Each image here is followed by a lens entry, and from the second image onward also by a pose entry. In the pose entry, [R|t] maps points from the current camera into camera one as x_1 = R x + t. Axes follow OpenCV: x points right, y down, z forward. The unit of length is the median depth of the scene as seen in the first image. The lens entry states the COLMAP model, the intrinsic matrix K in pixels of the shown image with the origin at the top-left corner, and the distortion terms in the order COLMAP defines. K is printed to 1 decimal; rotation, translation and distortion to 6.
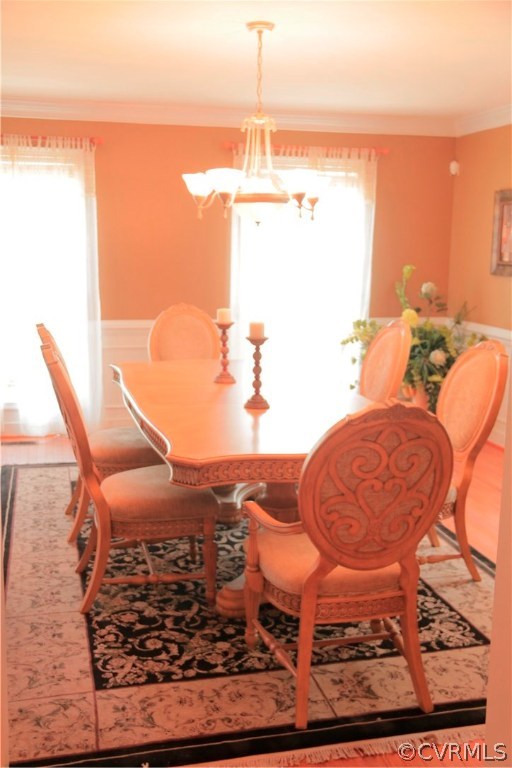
lens RADIAL K [[861.6, 0, 256.0], [0, 861.6, 384.0], [0, 0, 1]] dist [-0.028072, 0.227628]
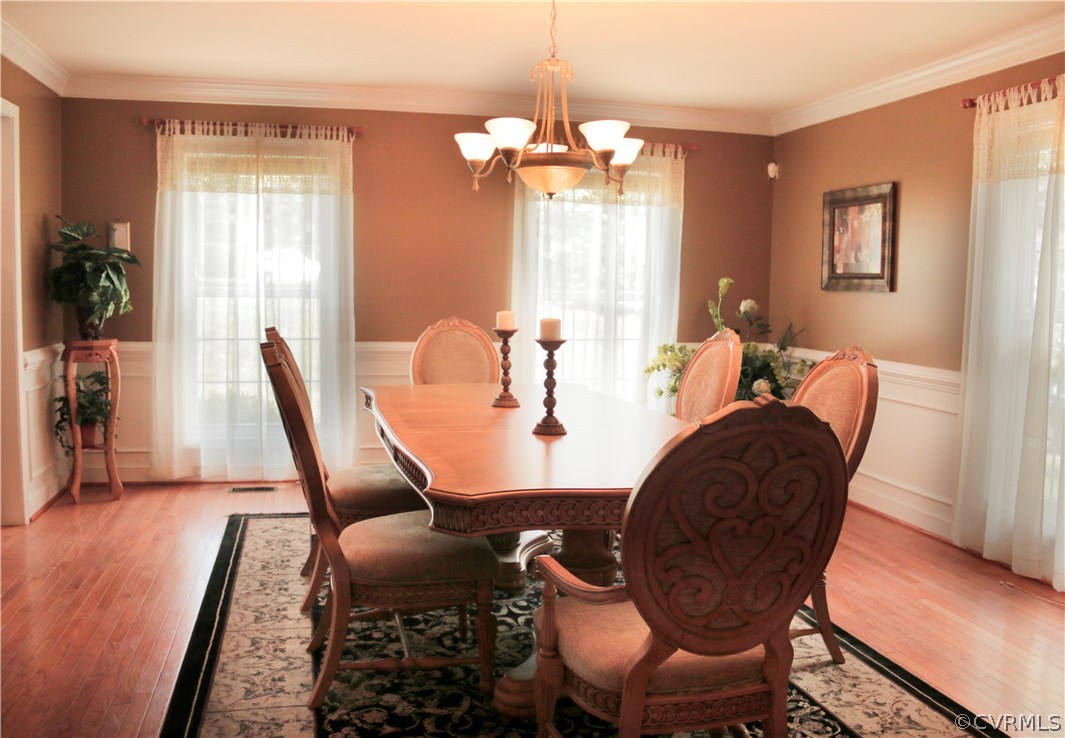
lens RADIAL K [[927.9, 0, 538.7], [0, 927.9, 362.8], [0, 0, 1]] dist [-0.163668, 0.154573]
pose [[0.999984, 0.003964, 0.004148, -0.011924], [-0.003596, 0.996350, -0.085283, 0.034791], [-0.004471, 0.085266, 0.996348, 0.192066]]
